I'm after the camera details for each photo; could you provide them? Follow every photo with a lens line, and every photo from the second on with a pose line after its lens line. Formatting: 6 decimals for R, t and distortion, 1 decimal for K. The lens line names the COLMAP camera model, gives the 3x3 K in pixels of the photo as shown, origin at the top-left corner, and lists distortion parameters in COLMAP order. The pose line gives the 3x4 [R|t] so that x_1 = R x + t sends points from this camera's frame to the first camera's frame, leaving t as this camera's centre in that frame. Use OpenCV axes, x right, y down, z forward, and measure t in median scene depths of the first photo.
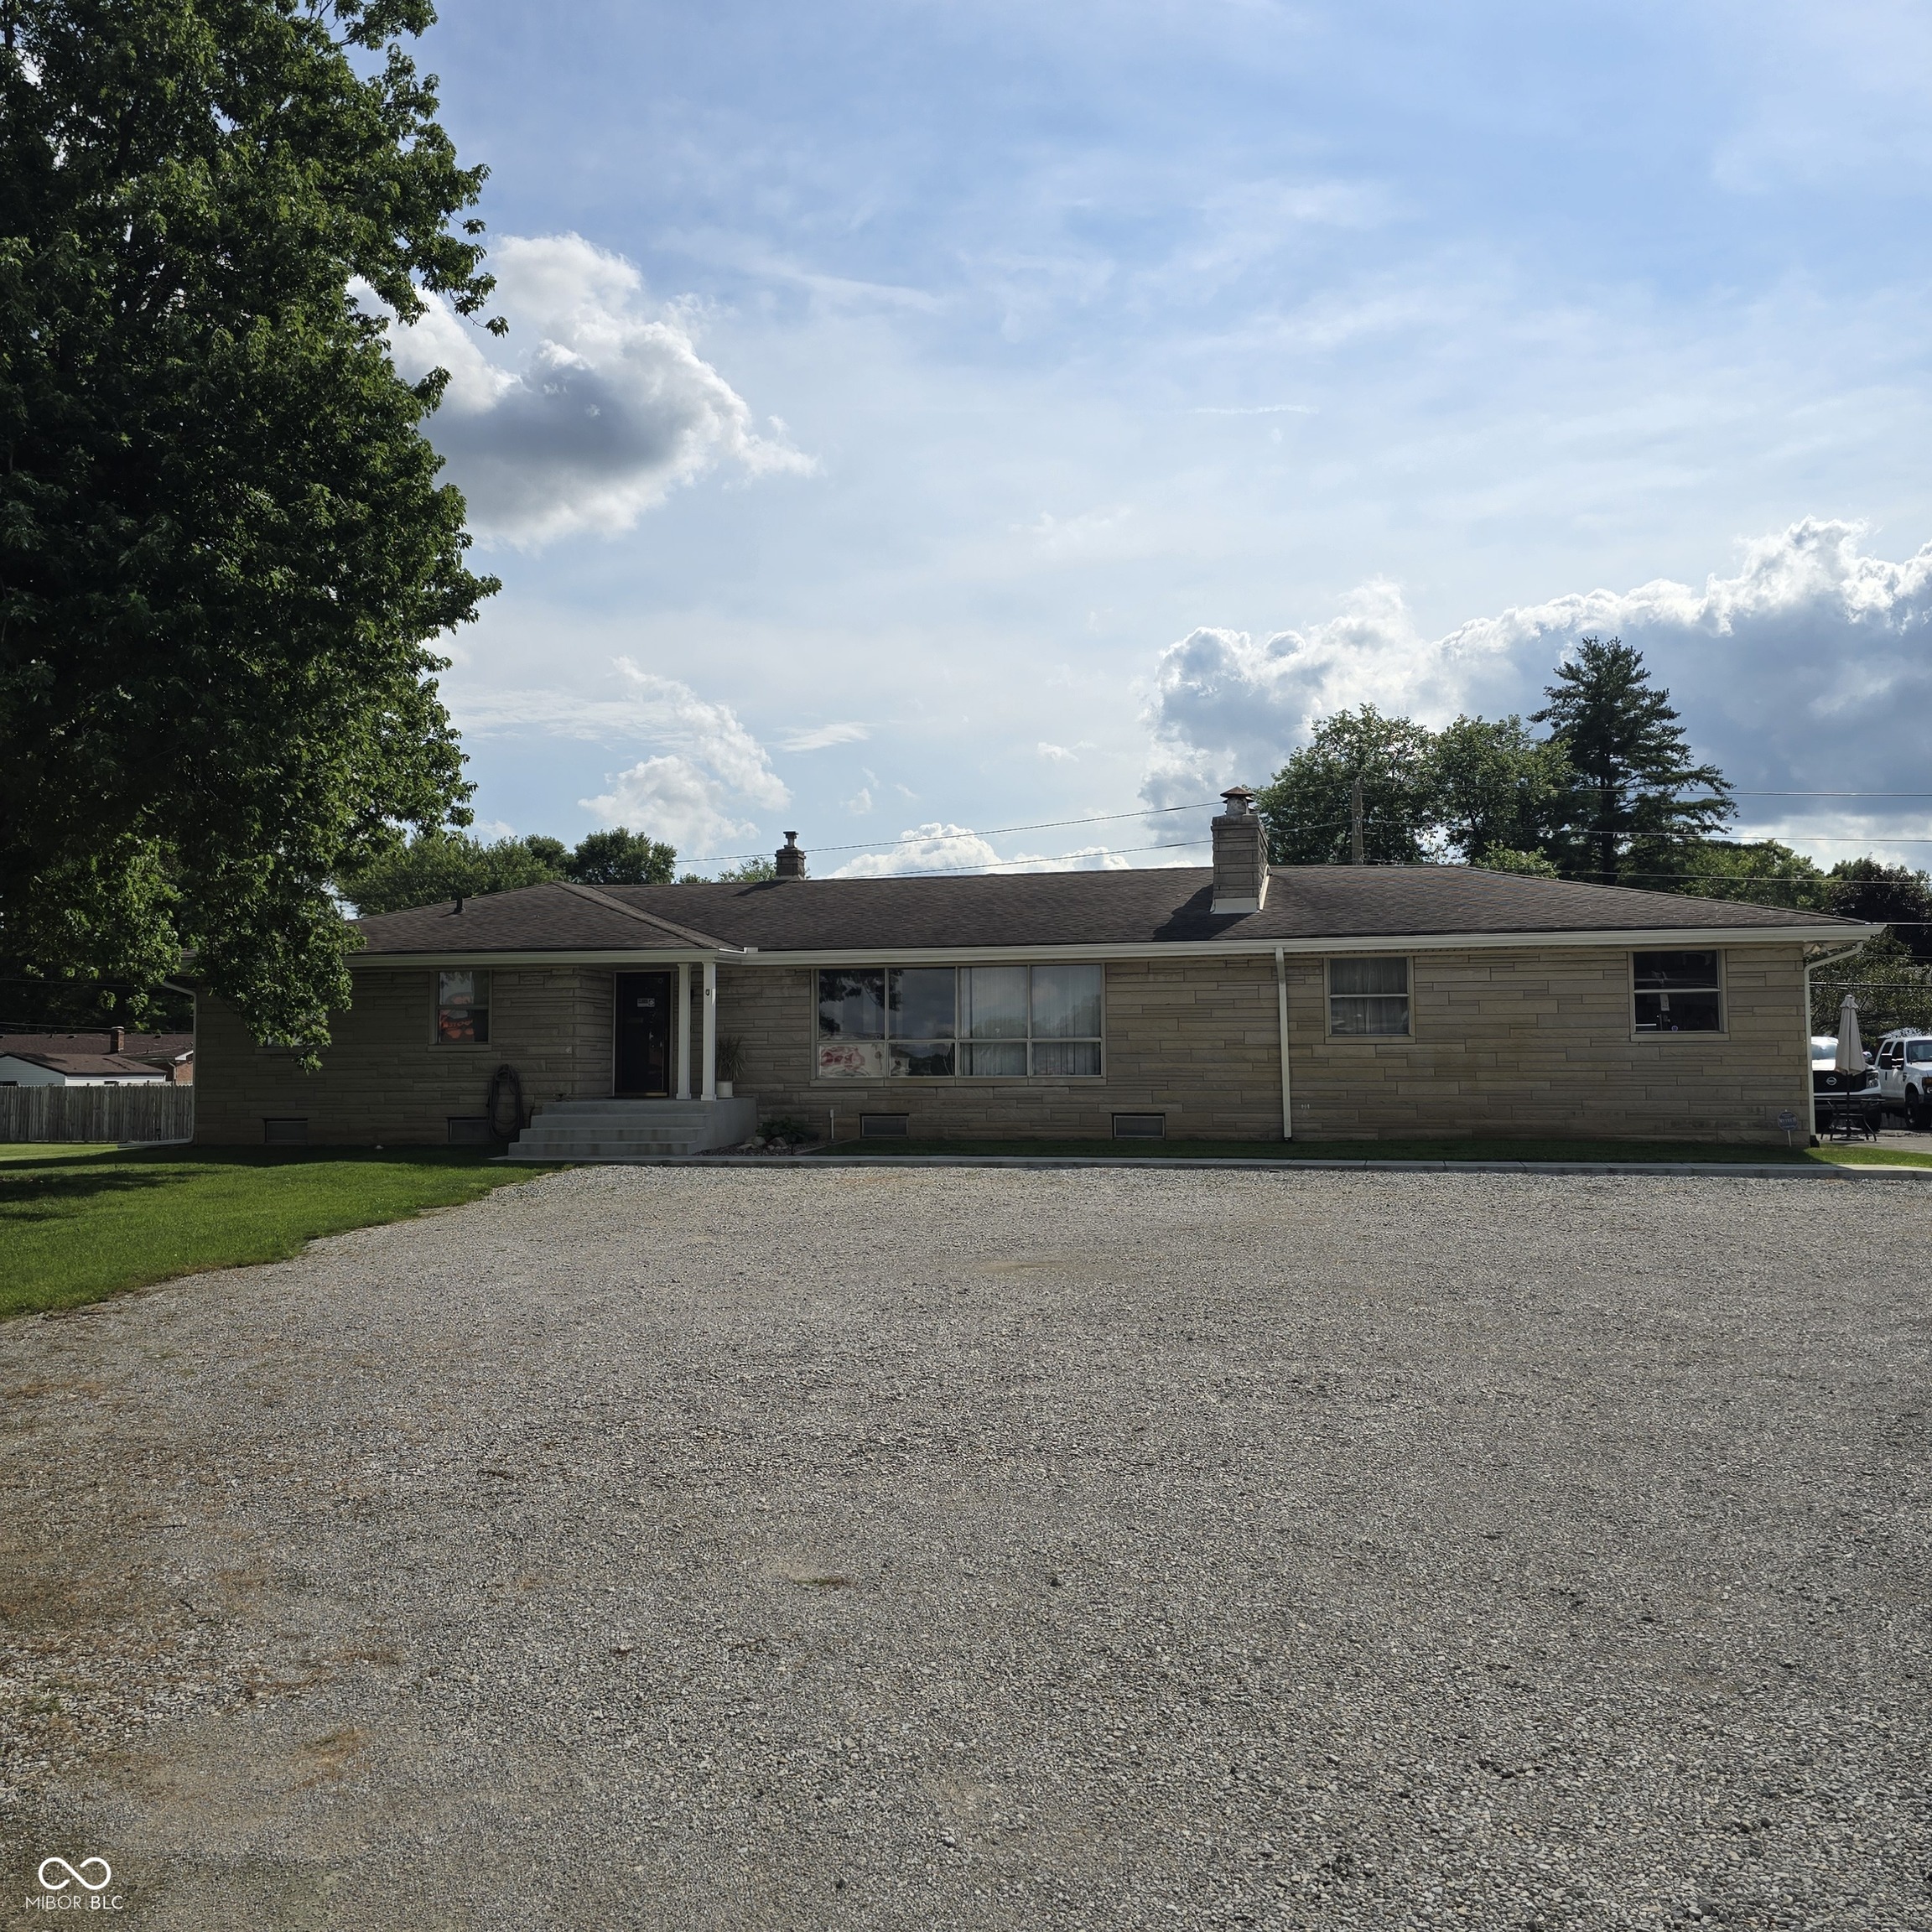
lens RADIAL K [[1676.5, 0, 969.8], [0, 1676.5, 924.7], [0, 0, 1]] dist [0.144936, -0.238337]
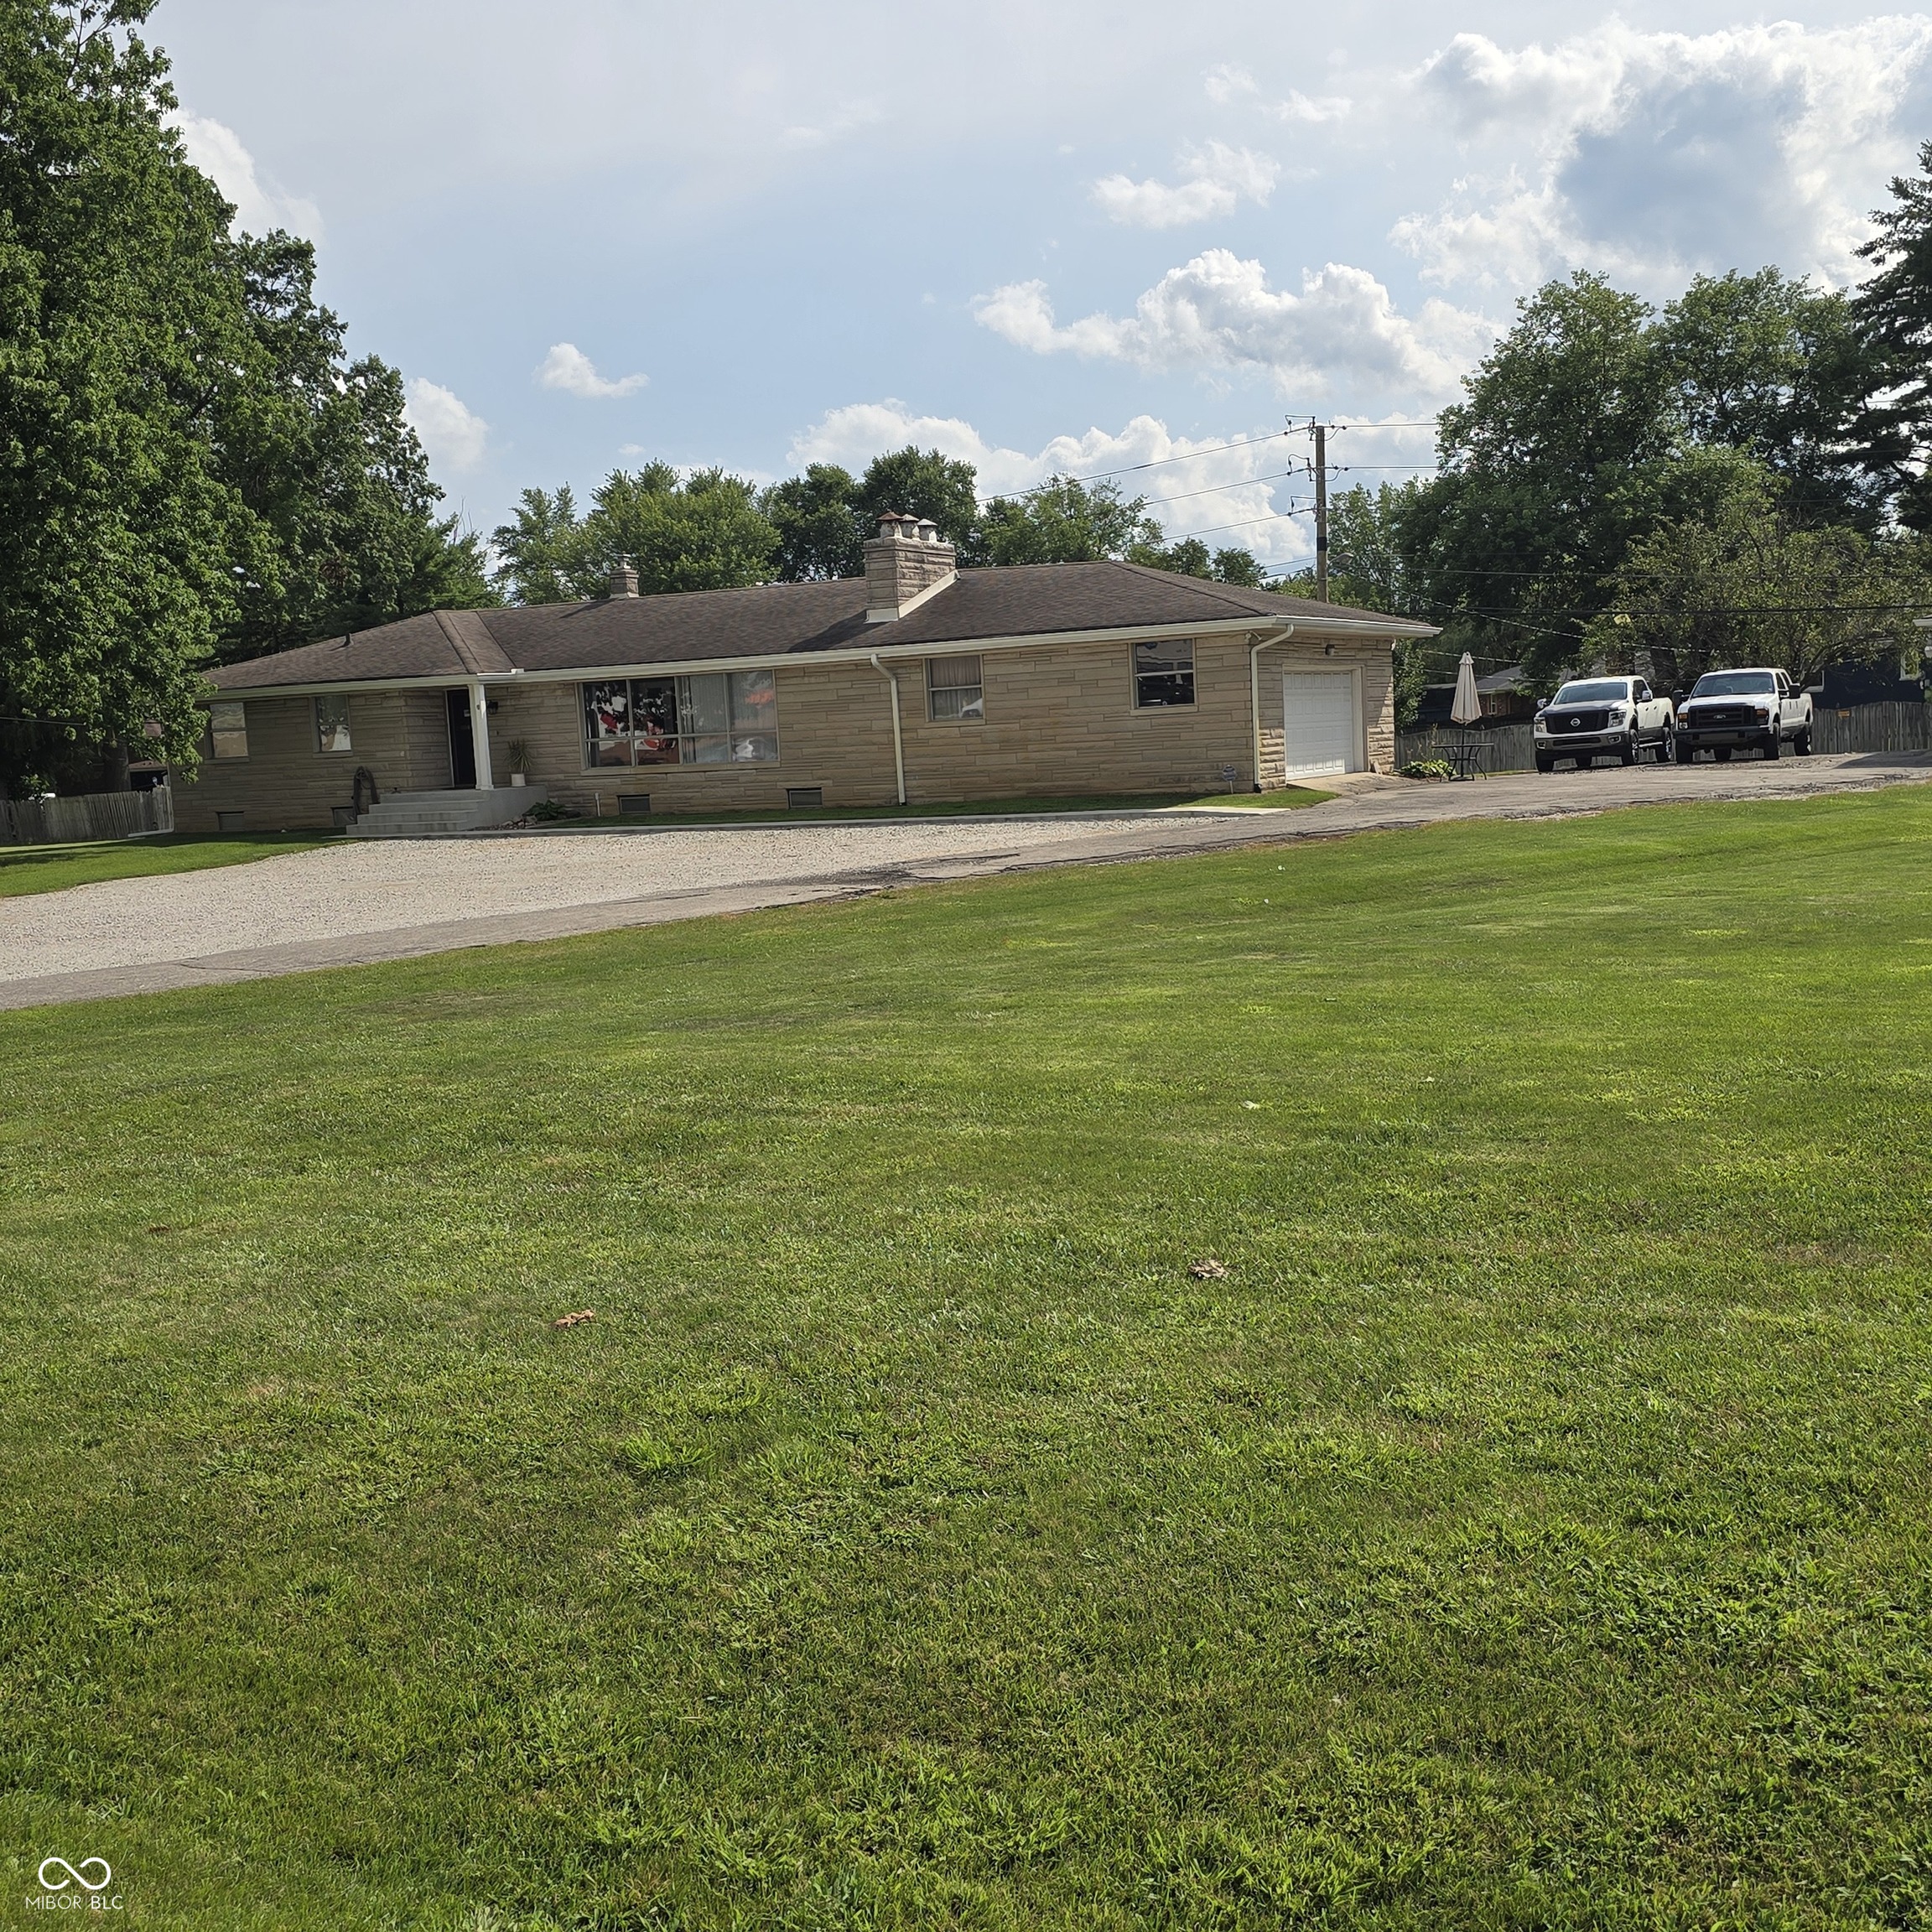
lens RADIAL K [[2149.6, 0, 966.0], [0, 2149.6, 966.0], [0, 0, 1]] dist [0.144948, -0.322274]
pose [[0.967607, -0.017241, -0.251872, 0.639633], [0.067419, 0.979080, 0.191981, -0.061868], [0.243293, -0.202743, 0.948527, -0.554941]]
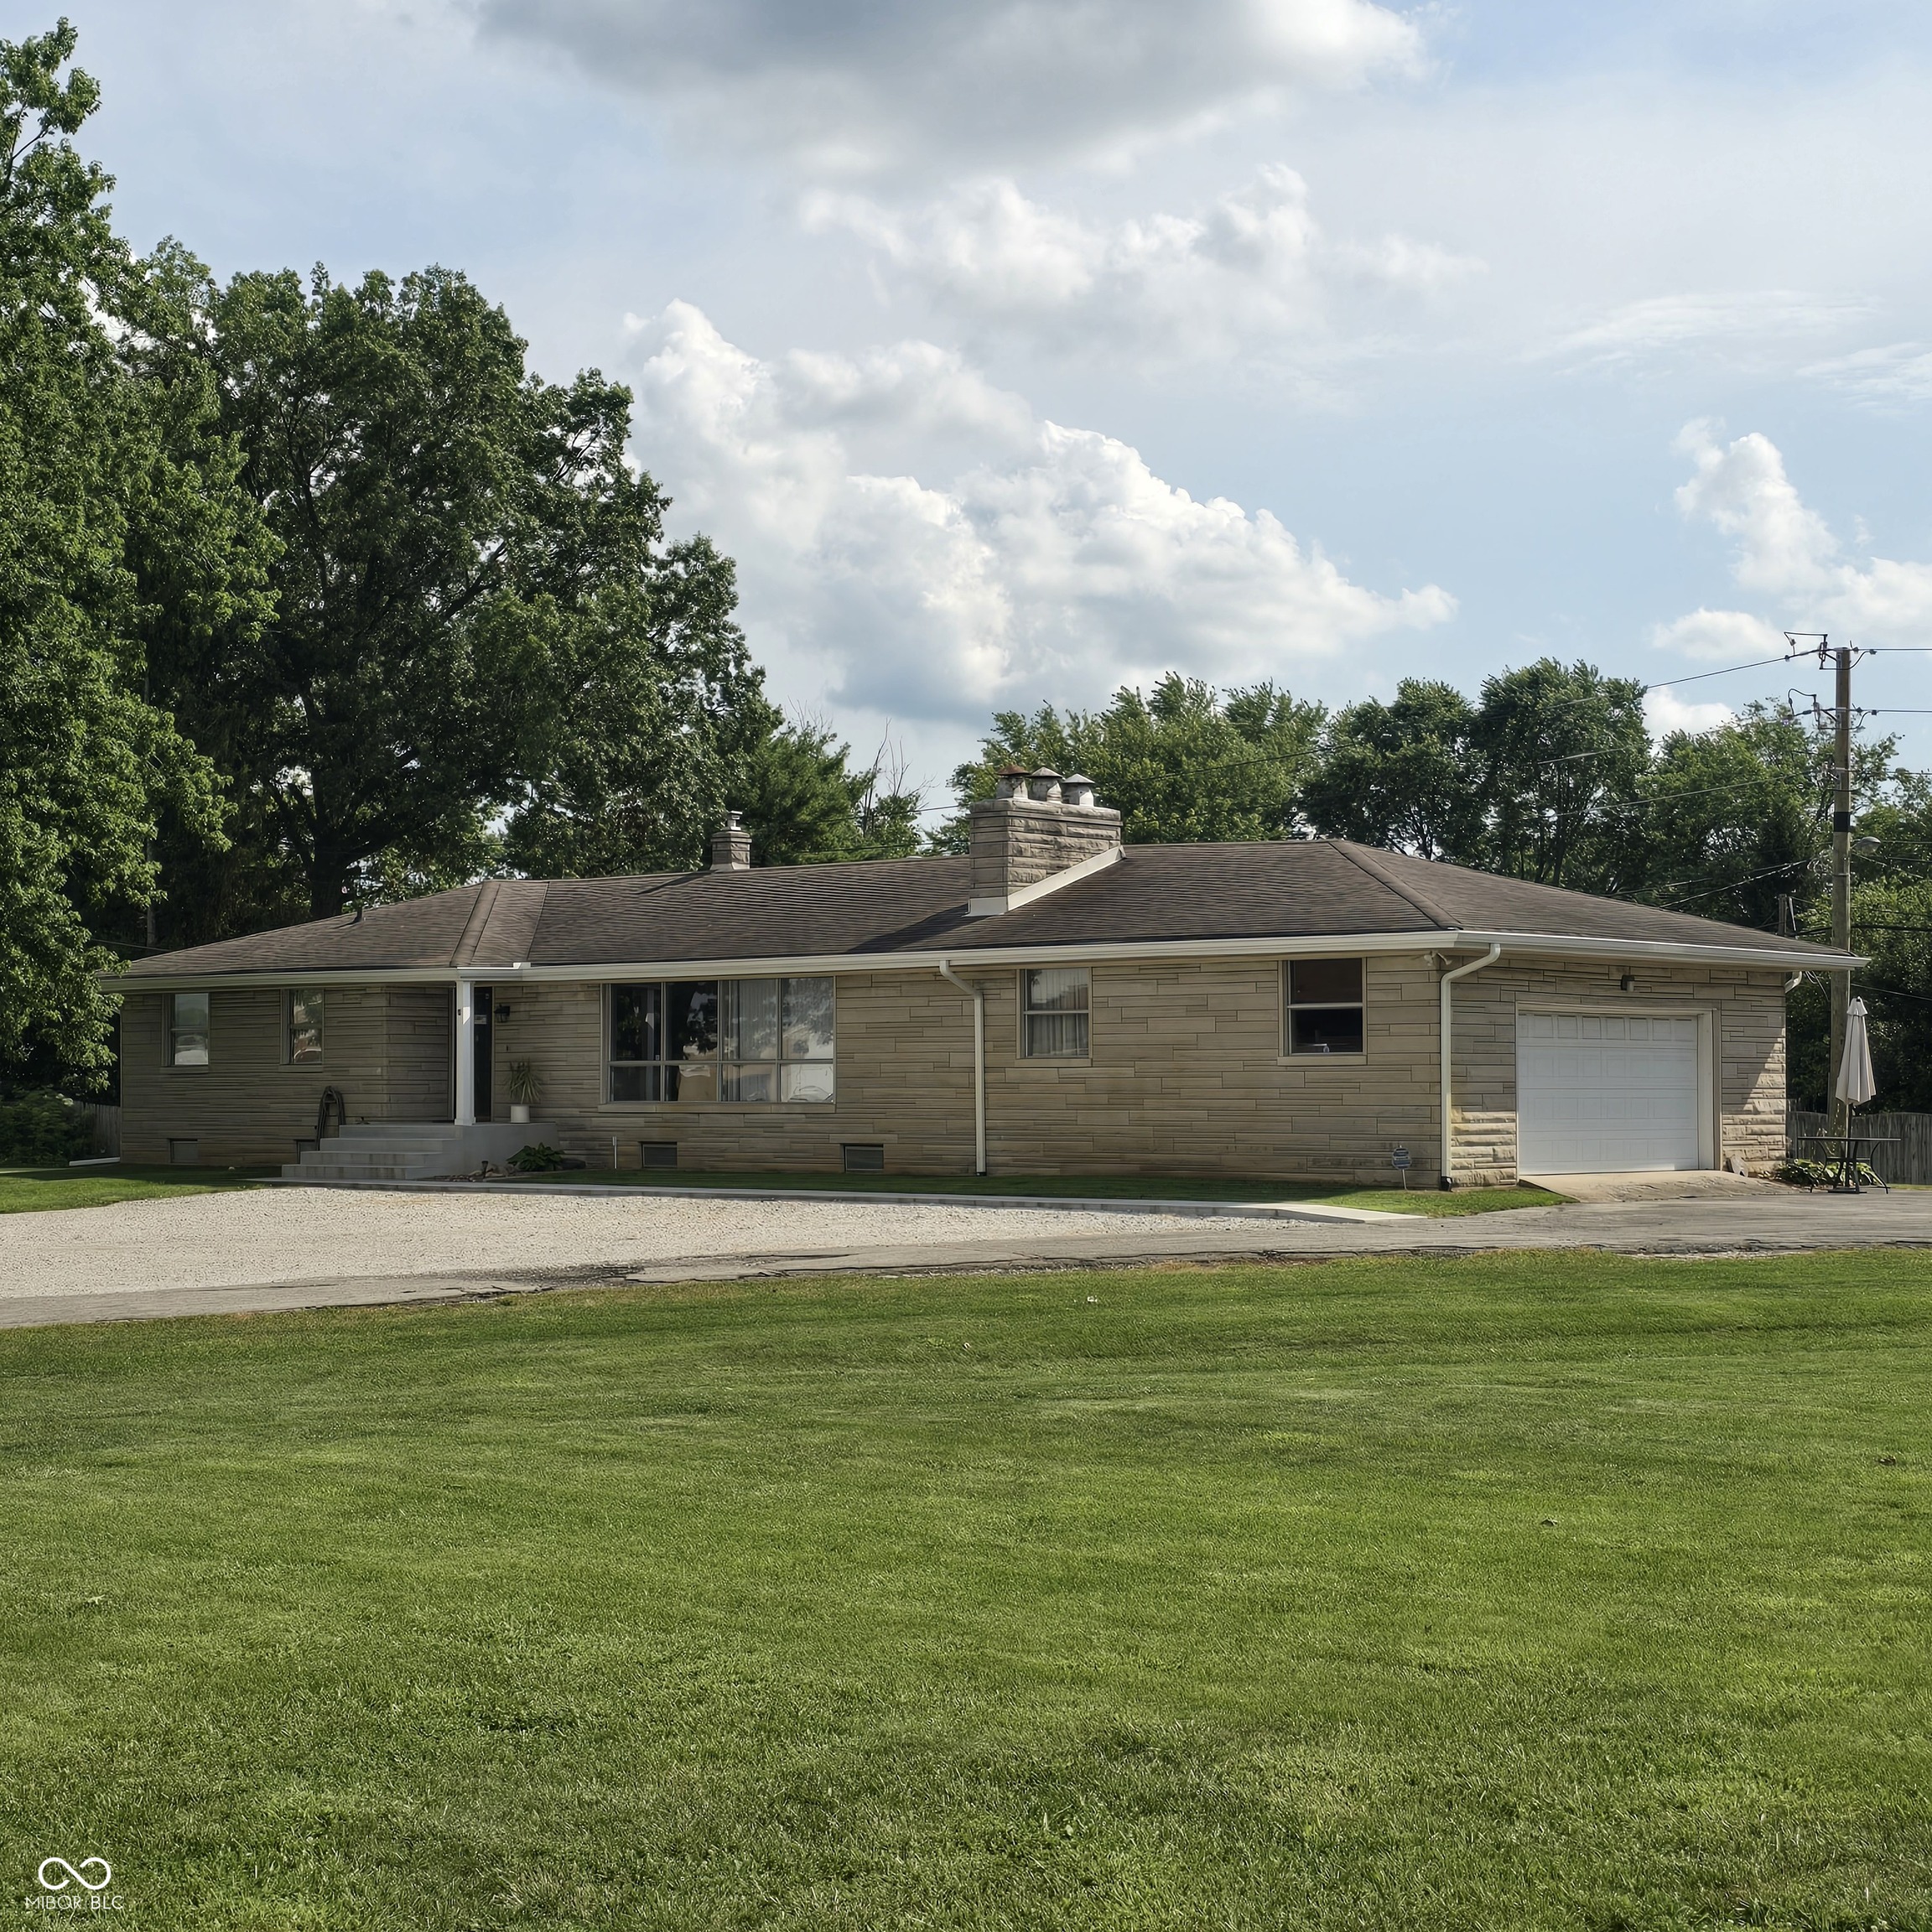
lens RADIAL K [[3145.1, 0, 966.0], [0, 3145.1, 966.0], [0, 0, 1]] dist [0.438349, -2.399779]
pose [[0.879830, -0.012937, -0.475113, 0.963915], [0.038477, 0.998287, 0.044069, -0.055073], [0.473729, -0.057054, 0.878821, -0.450780]]
